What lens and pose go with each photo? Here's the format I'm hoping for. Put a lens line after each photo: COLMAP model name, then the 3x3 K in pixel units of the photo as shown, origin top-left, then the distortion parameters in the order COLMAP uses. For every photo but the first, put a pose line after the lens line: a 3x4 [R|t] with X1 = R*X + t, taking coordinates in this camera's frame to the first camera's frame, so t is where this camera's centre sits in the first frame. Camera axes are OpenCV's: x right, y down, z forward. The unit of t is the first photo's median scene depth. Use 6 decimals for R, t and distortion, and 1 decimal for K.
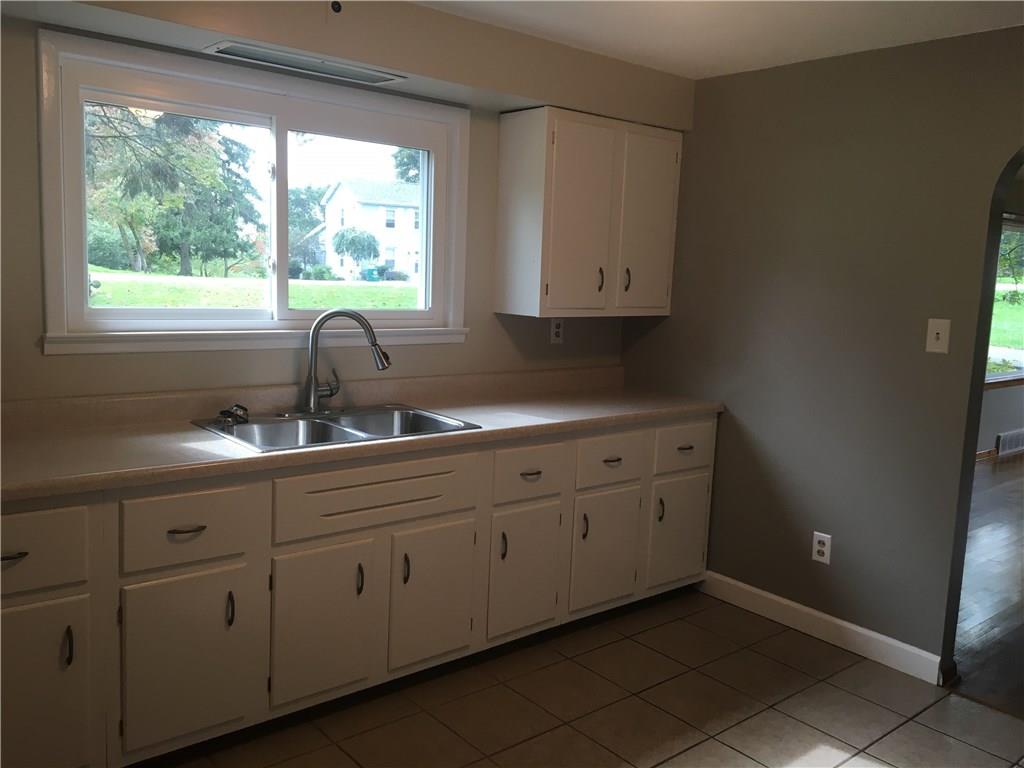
lens RADIAL K [[858.0, 0, 512.2], [0, 858.0, 382.4], [0, 0, 1]] dist [0.086788, -0.130699]
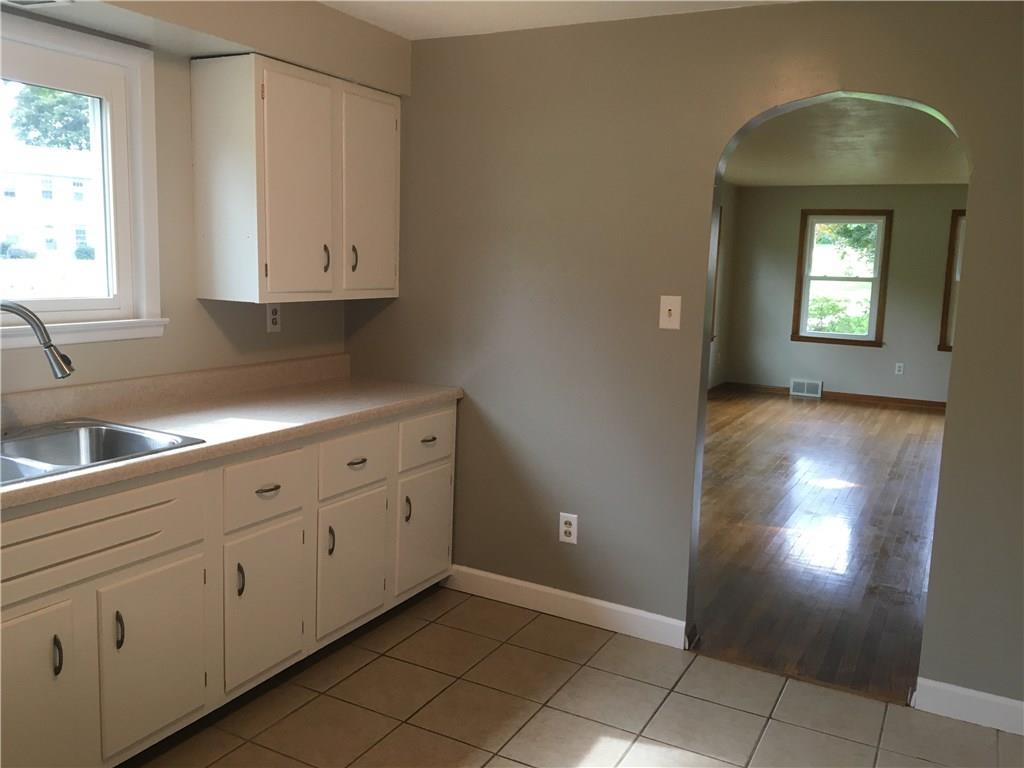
lens RADIAL K [[858.0, 0, 512.4], [0, 858.0, 382.6], [0, 0, 1]] dist [0.086788, -0.130699]
pose [[0.929108, -0.061520, 0.364655, -0.055137], [0.051724, 0.997991, 0.036579, -0.016520], [-0.366173, -0.015124, 0.930424, 0.113743]]
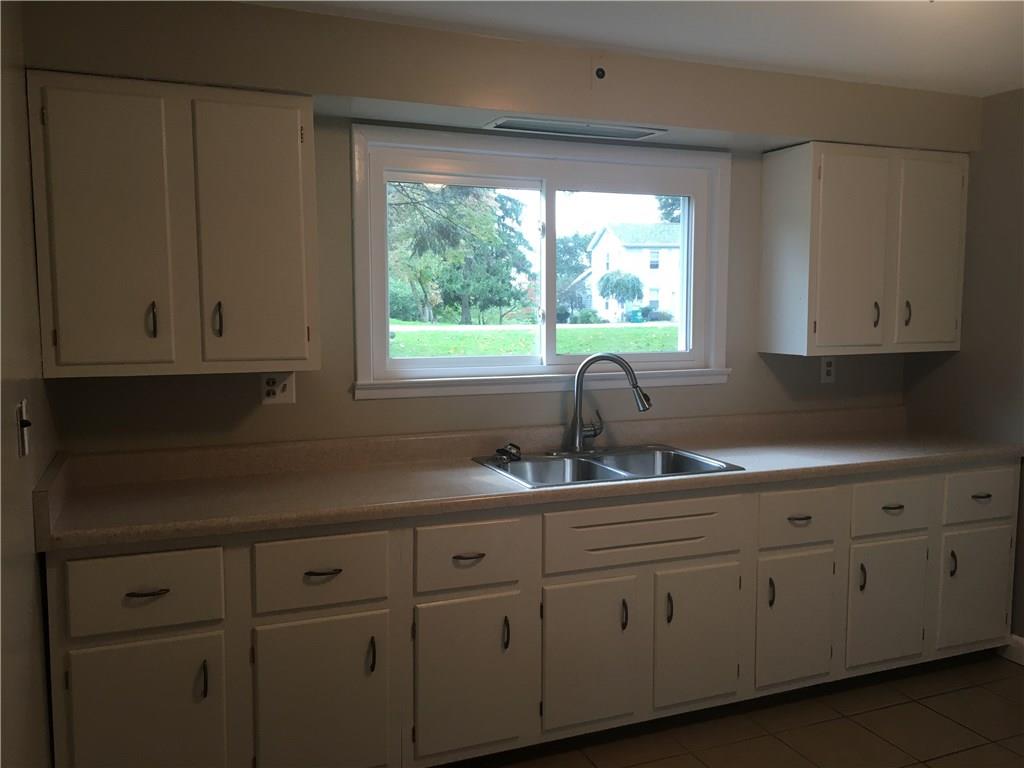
lens RADIAL K [[858.0, 0, 509.8], [0, 858.0, 382.7], [0, 0, 1]] dist [0.086788, -0.130699]
pose [[0.952851, -0.013835, -0.303123, 0.008193], [-0.000254, 0.998923, -0.046391, -0.000699], [0.303438, 0.044281, 0.951822, -0.029090]]
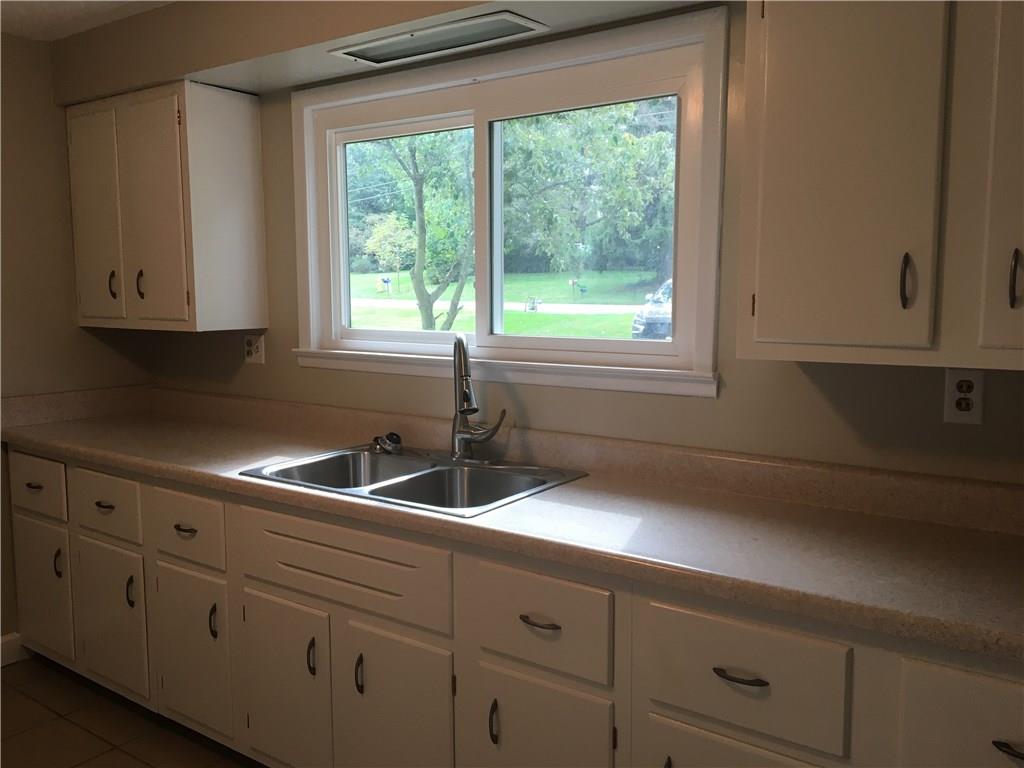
lens RADIAL K [[858.0, 0, 514.1], [0, 858.0, 378.1], [0, 0, 1]] dist [0.086788, -0.130699]
pose [[0.257943, 0.048906, -0.964921, 0.529153], [-0.126007, 0.991891, 0.016589, -0.056613], [0.957908, 0.117307, 0.262014, 0.767949]]
